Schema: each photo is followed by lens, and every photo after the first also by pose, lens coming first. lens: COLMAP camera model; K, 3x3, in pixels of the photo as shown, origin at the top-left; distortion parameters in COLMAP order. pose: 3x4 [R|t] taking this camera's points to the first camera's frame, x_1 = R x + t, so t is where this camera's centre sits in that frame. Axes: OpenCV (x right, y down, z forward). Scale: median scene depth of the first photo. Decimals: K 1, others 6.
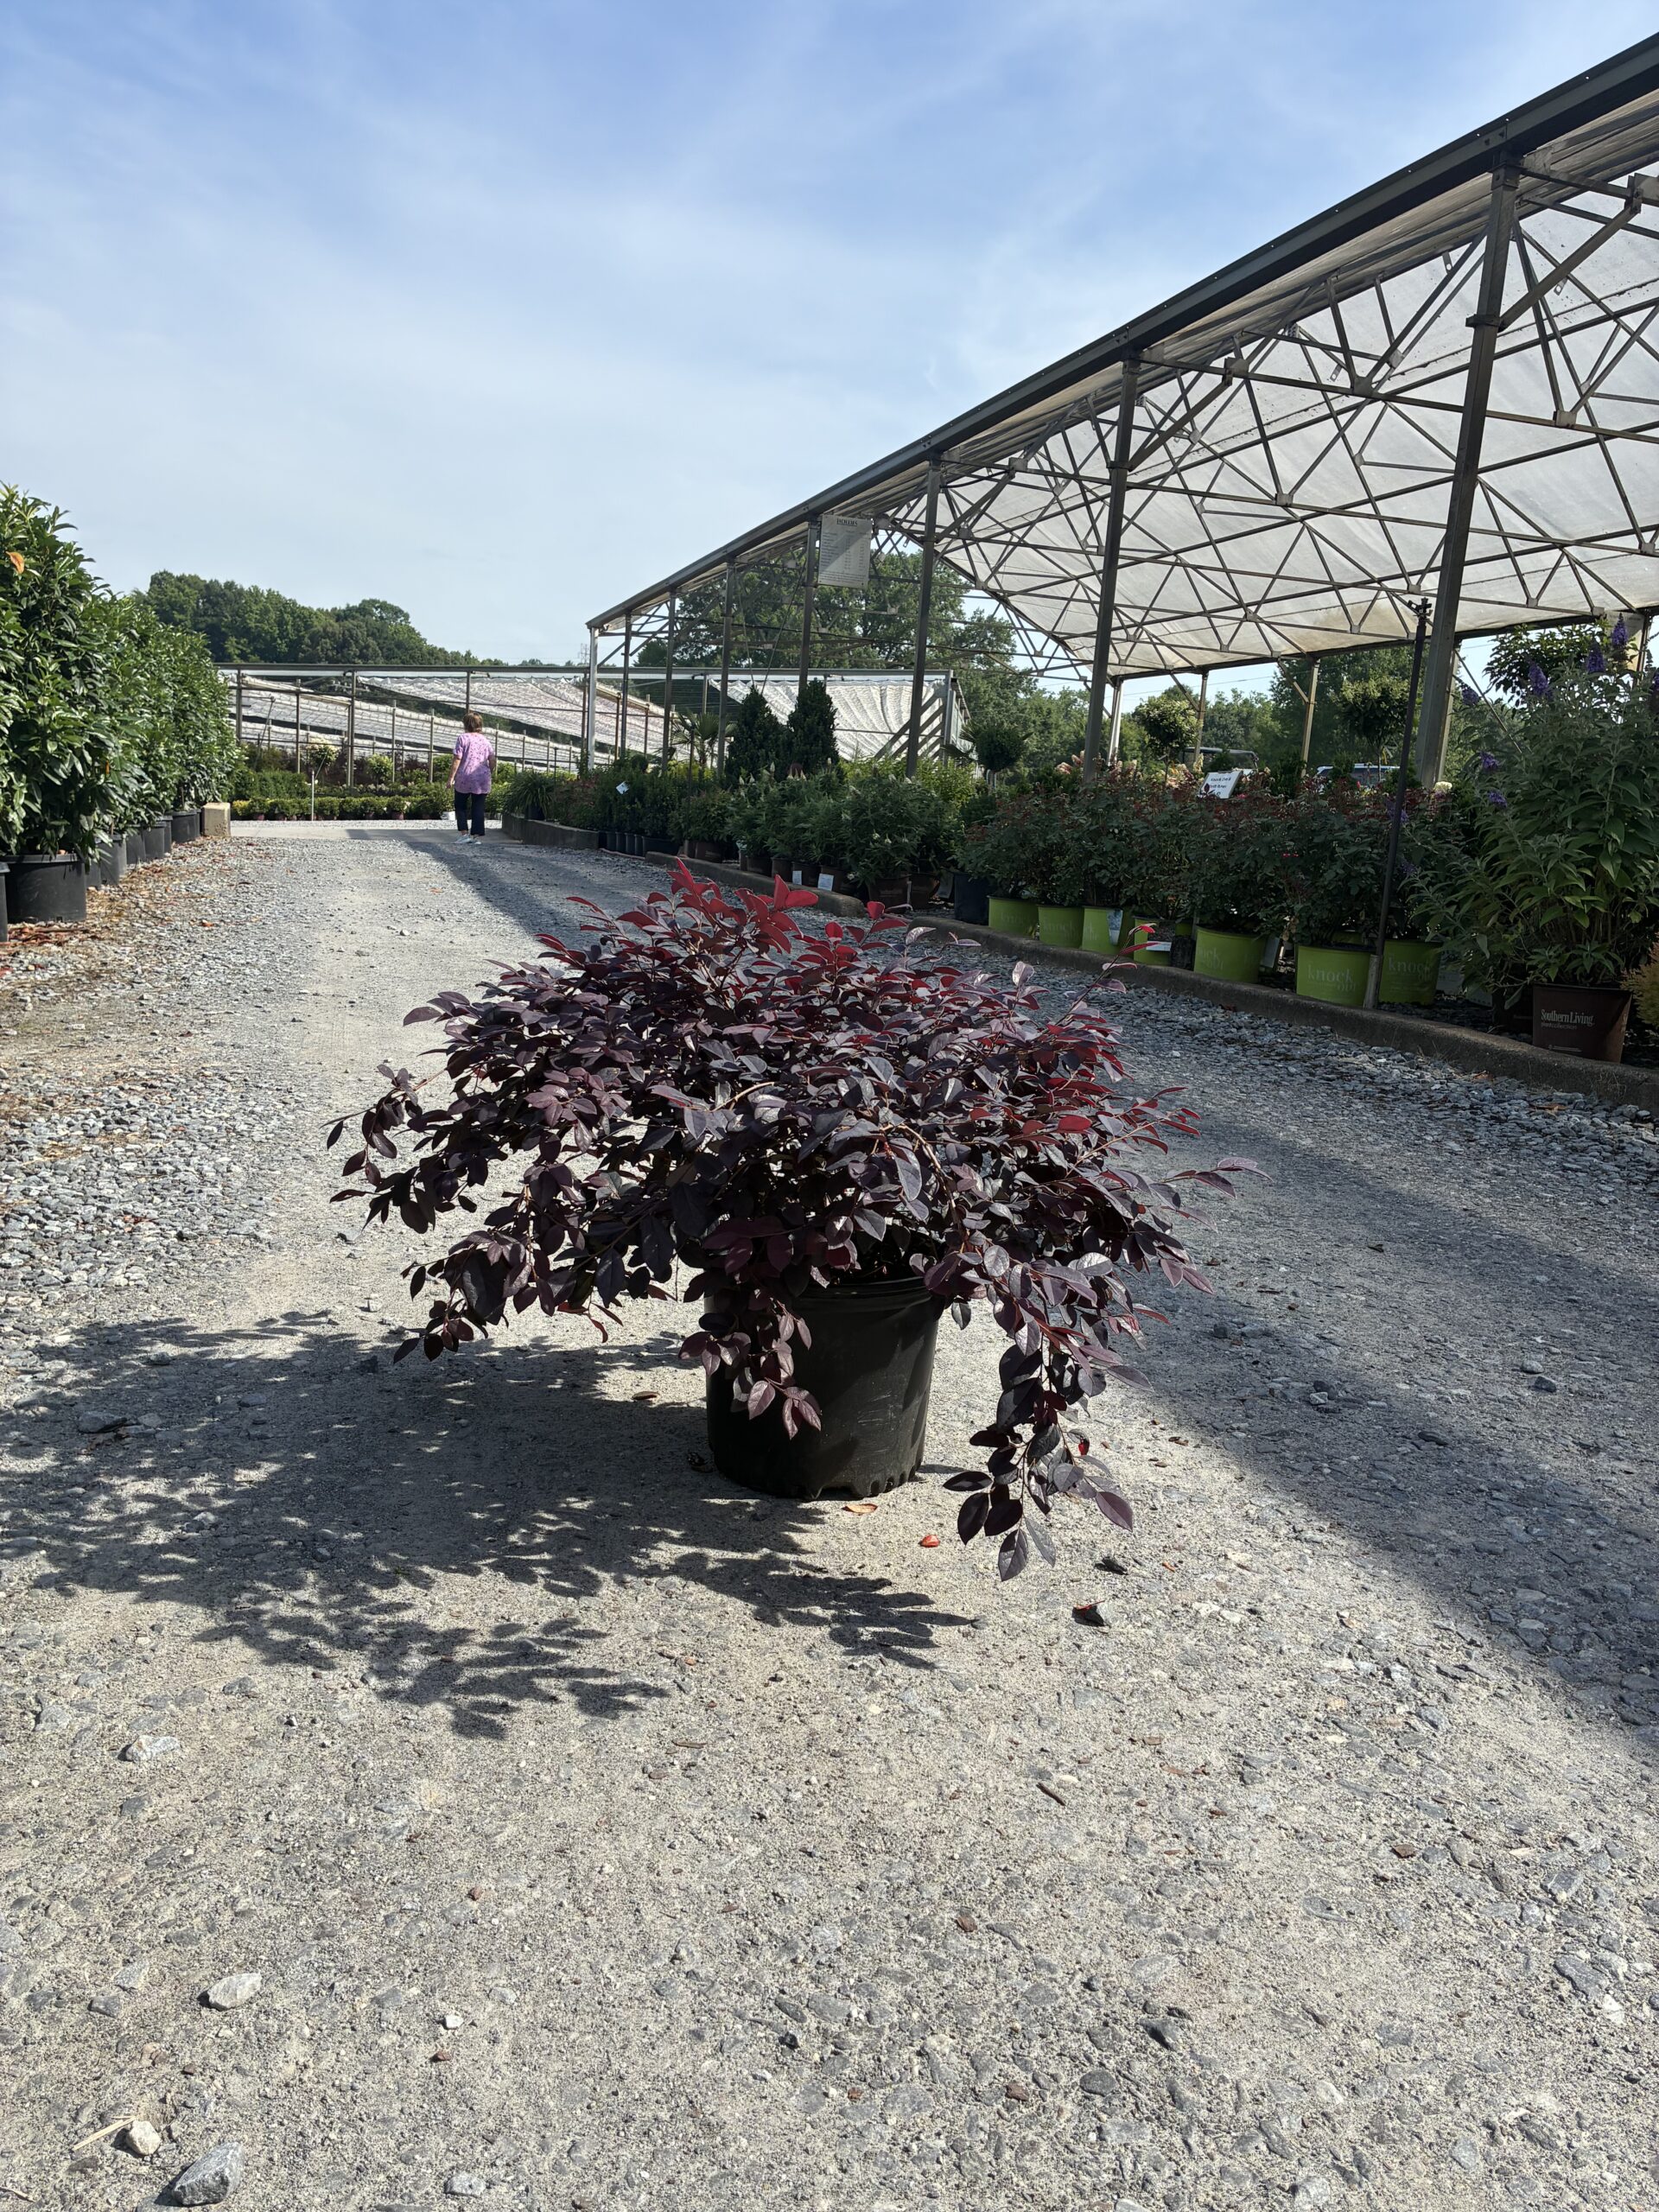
lens RADIAL K [[1687.3, 0, 829.5], [0, 1687.3, 1106.0], [0, 0, 1]] dist [0.051062, -0.064937]
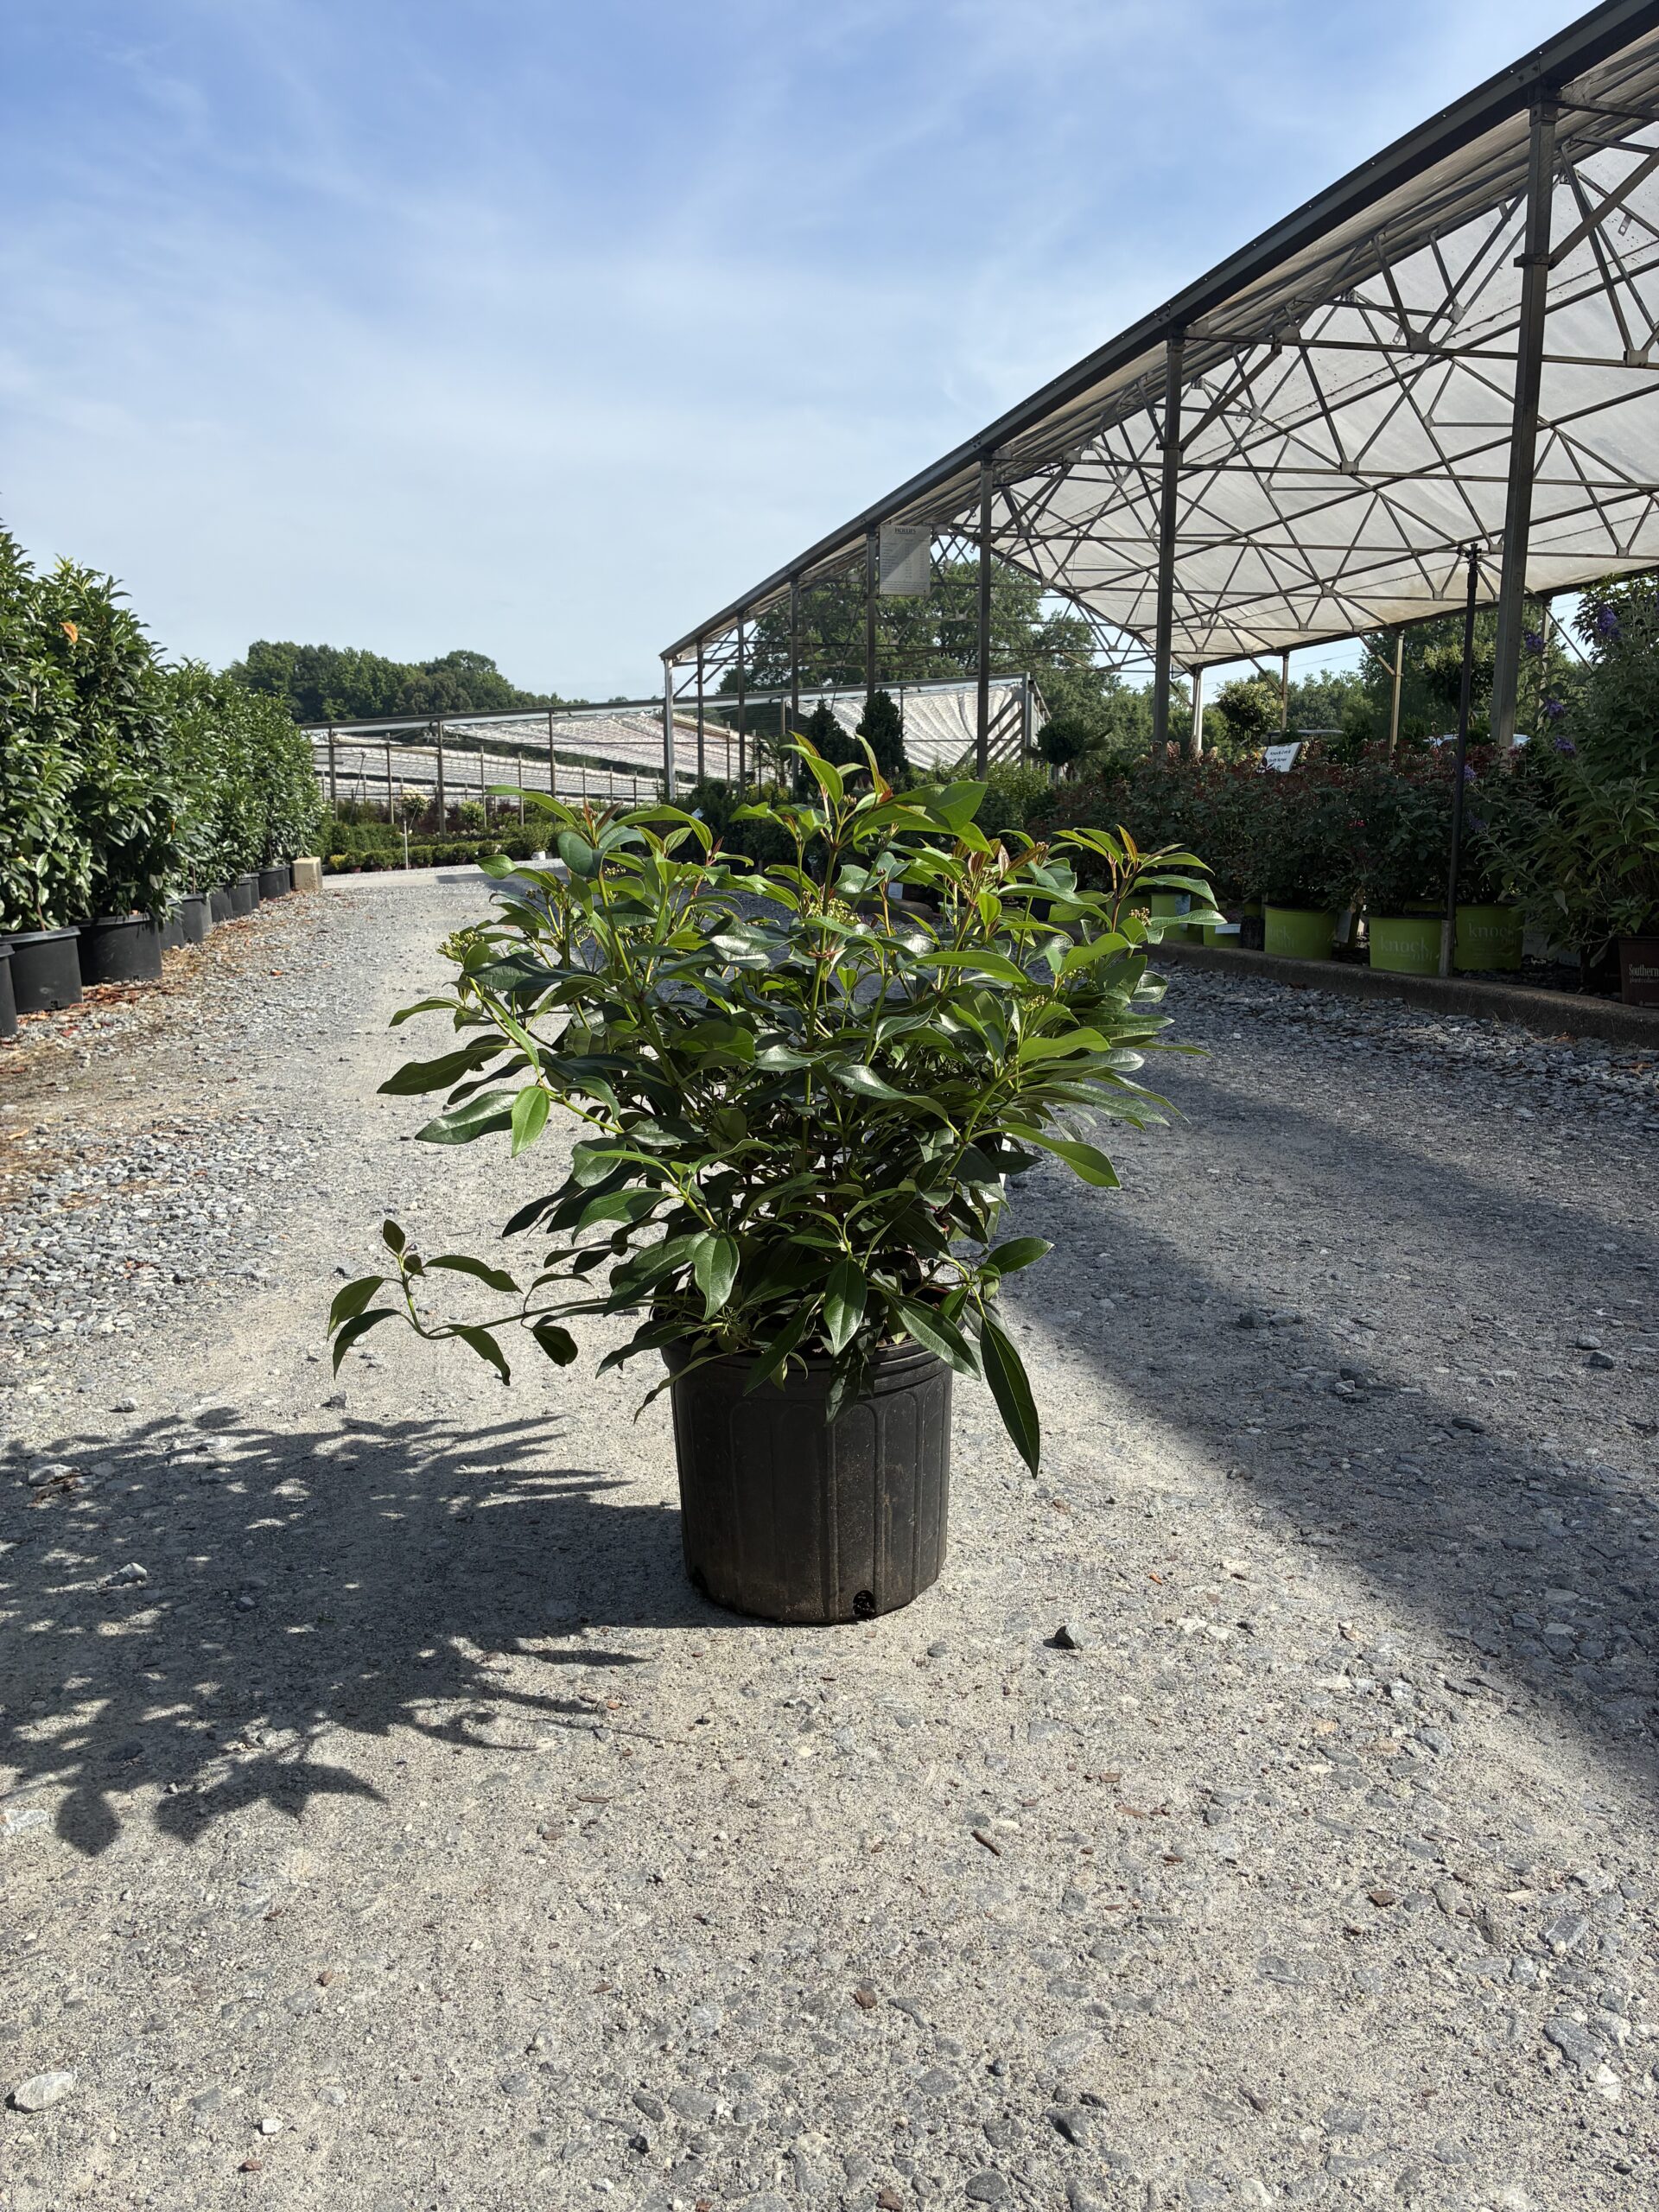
lens RADIAL K [[1666.7, 0, 829.5], [0, 1666.7, 1106.0], [0, 0, 1]] dist [0.077173, -0.108041]
pose [[0.995306, -0.061521, -0.074708, 0.080627], [0.060745, 0.998074, -0.012615, 0.012612], [0.075340, 0.008018, 0.997126, 0.058884]]
